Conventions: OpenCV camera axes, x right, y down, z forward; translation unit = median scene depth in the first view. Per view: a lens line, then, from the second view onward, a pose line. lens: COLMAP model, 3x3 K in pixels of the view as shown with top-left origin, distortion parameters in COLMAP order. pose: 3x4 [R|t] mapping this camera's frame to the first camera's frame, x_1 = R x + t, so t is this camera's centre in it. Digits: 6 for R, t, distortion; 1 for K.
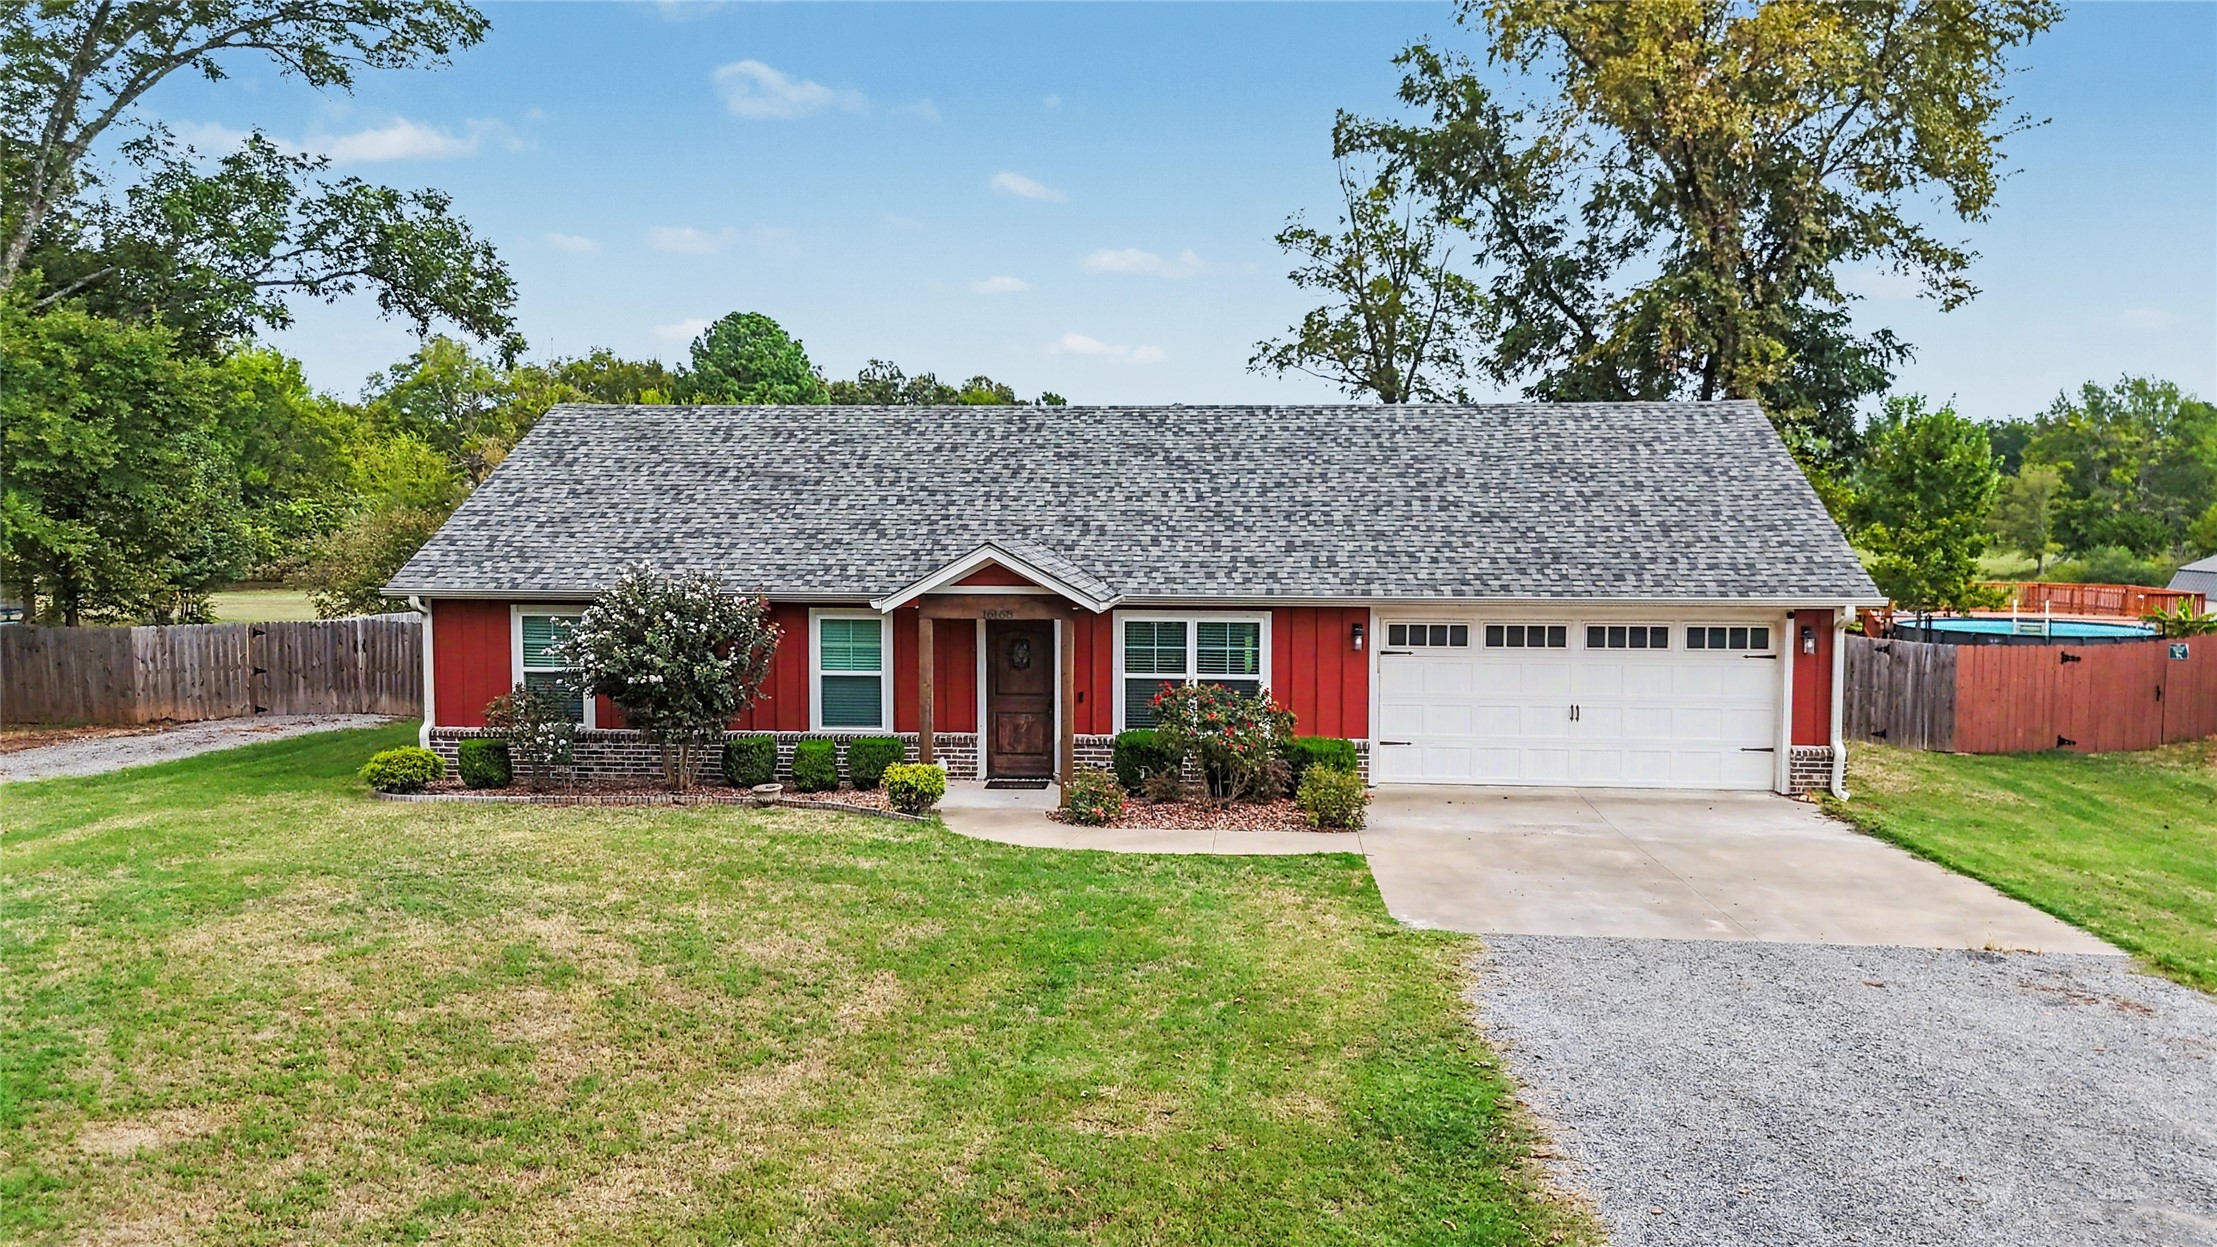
lens RADIAL K [[1637.0, 0, 1109.5], [0, 1637.0, 616.6], [0, 0, 1]] dist [0.079720, -0.082425]
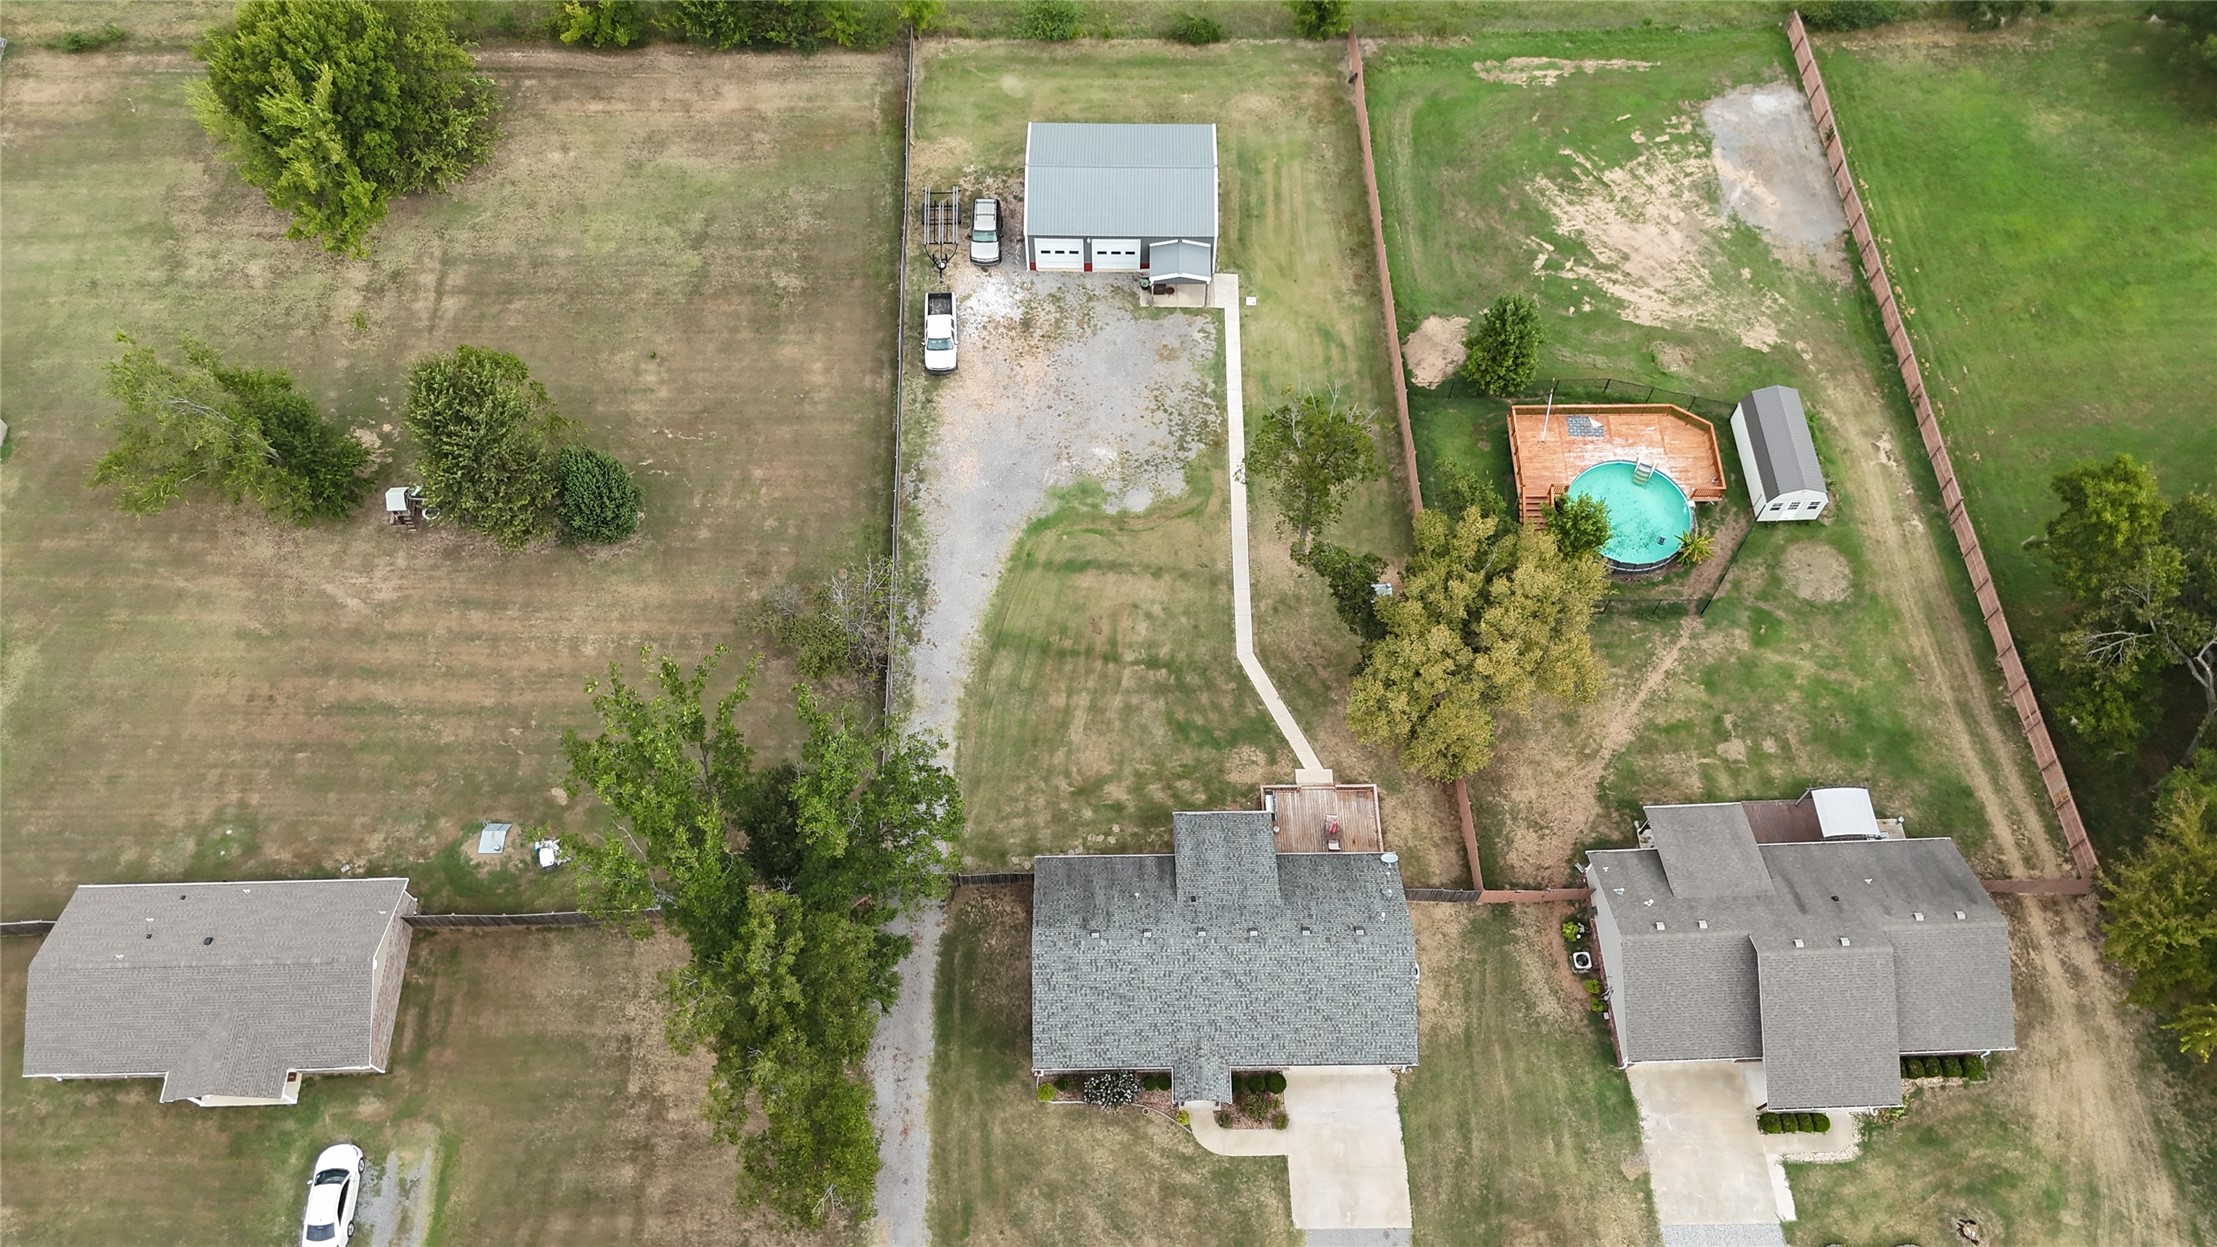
lens RADIAL K [[1657.5, 0, 1100.3], [0, 1657.5, 615.6], [0, 0, 1]] dist [0.058225, -0.059362]
pose [[0.995172, -0.090706, 0.037483, -0.318317], [0.017542, 0.540149, 0.841387, -3.574597], [-0.096565, -0.836667, 0.539132, -0.184540]]
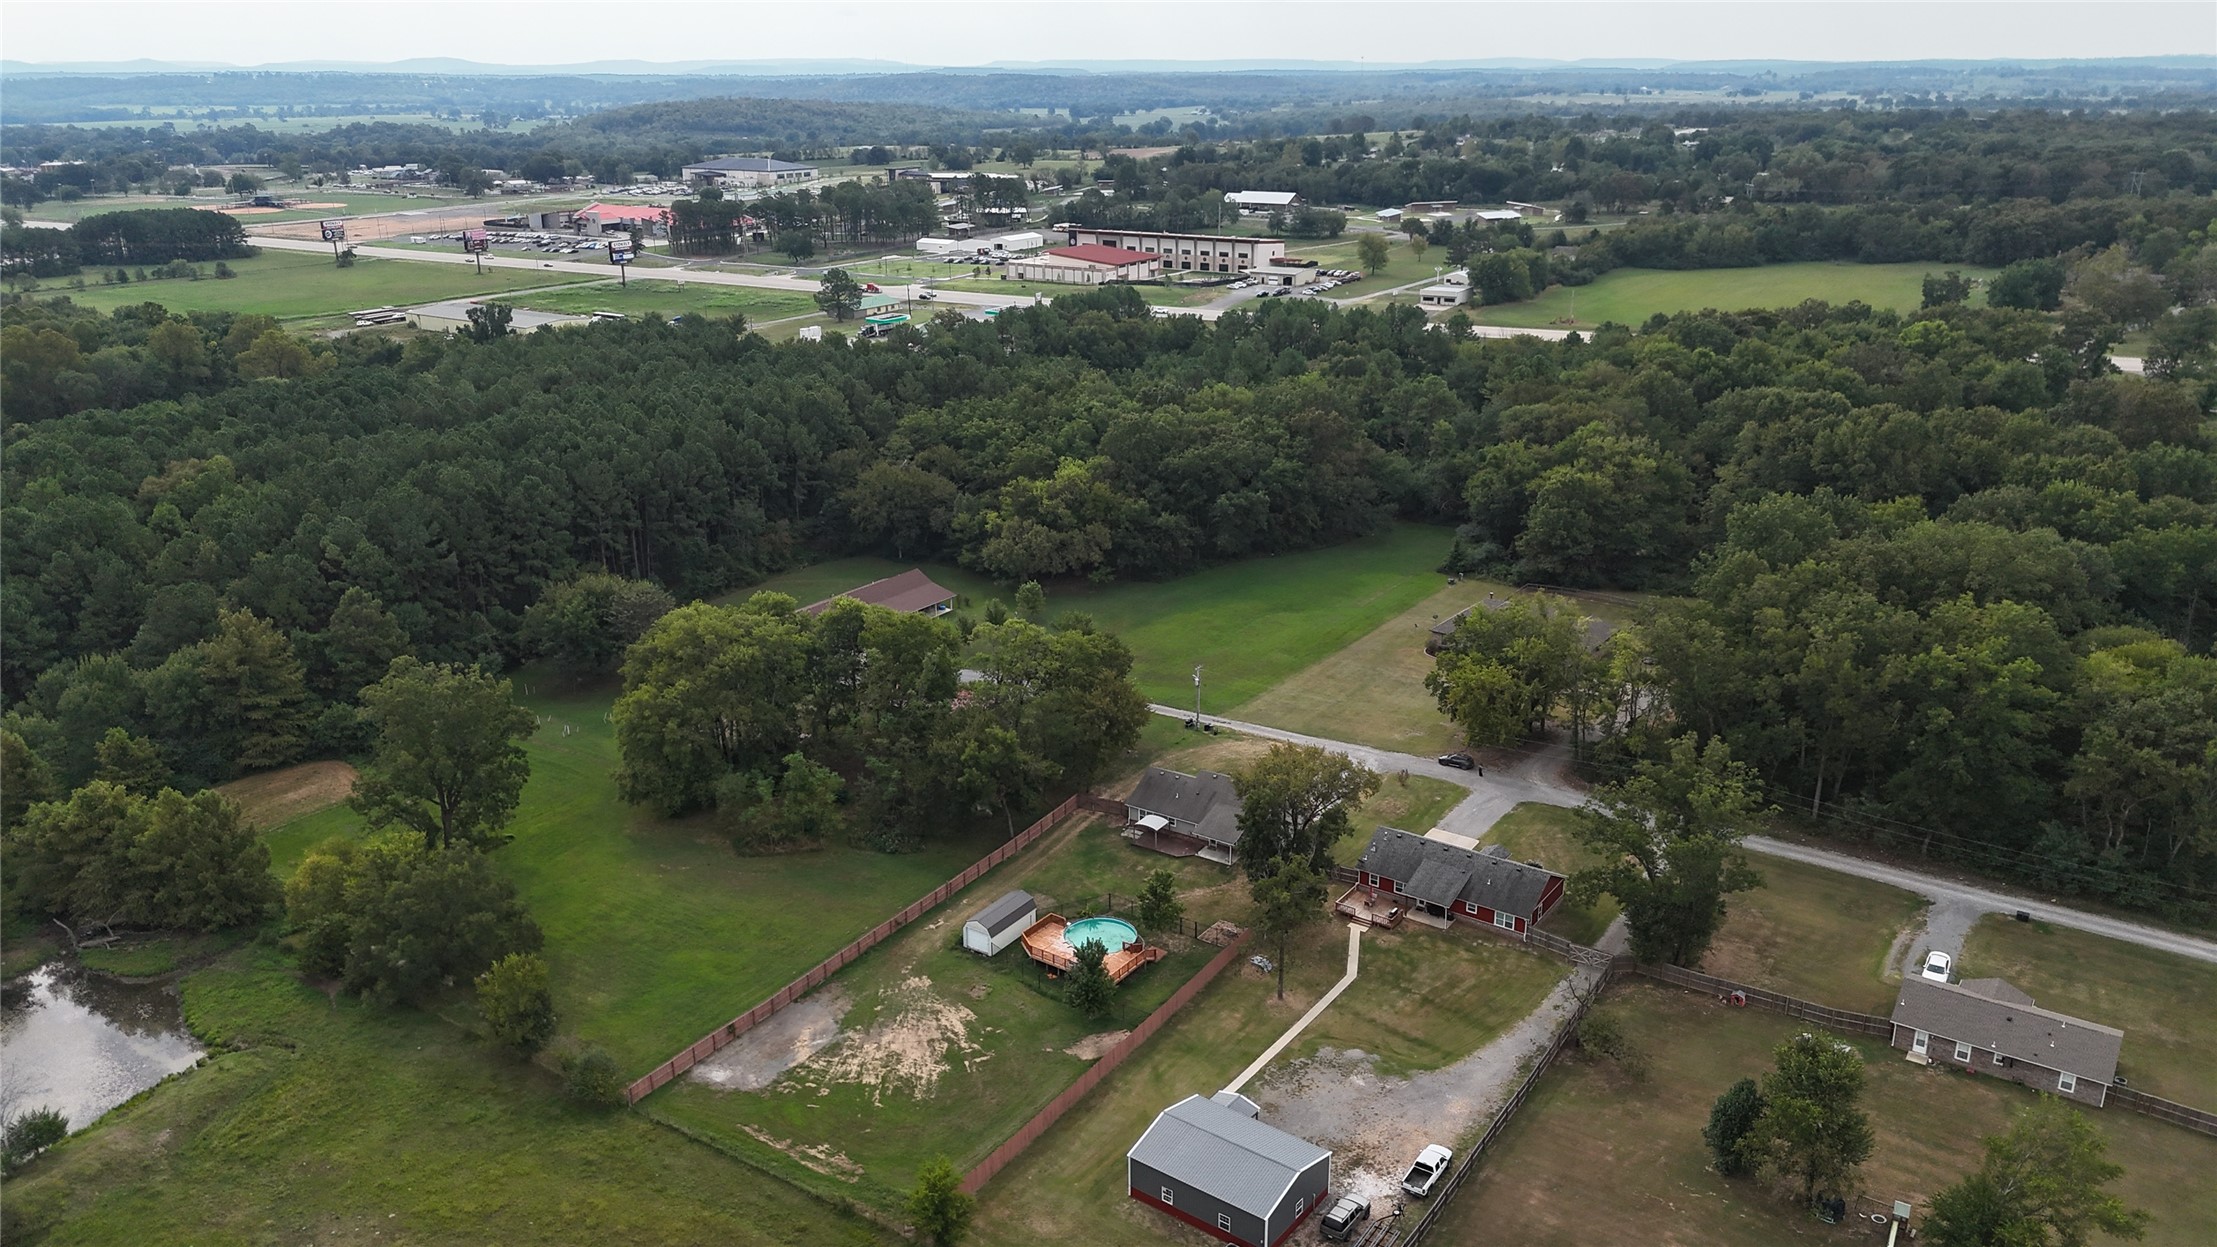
lens RADIAL K [[1657.5, 0, 1103.1], [0, 1657.5, 613.5], [0, 0, 1]] dist [0.058225, -0.059362]
pose [[-0.863694, -0.158614, 0.478409, -2.014877], [0.037910, 0.926059, 0.375470, -4.035199], [-0.502589, 0.342427, -0.793818, 7.592391]]
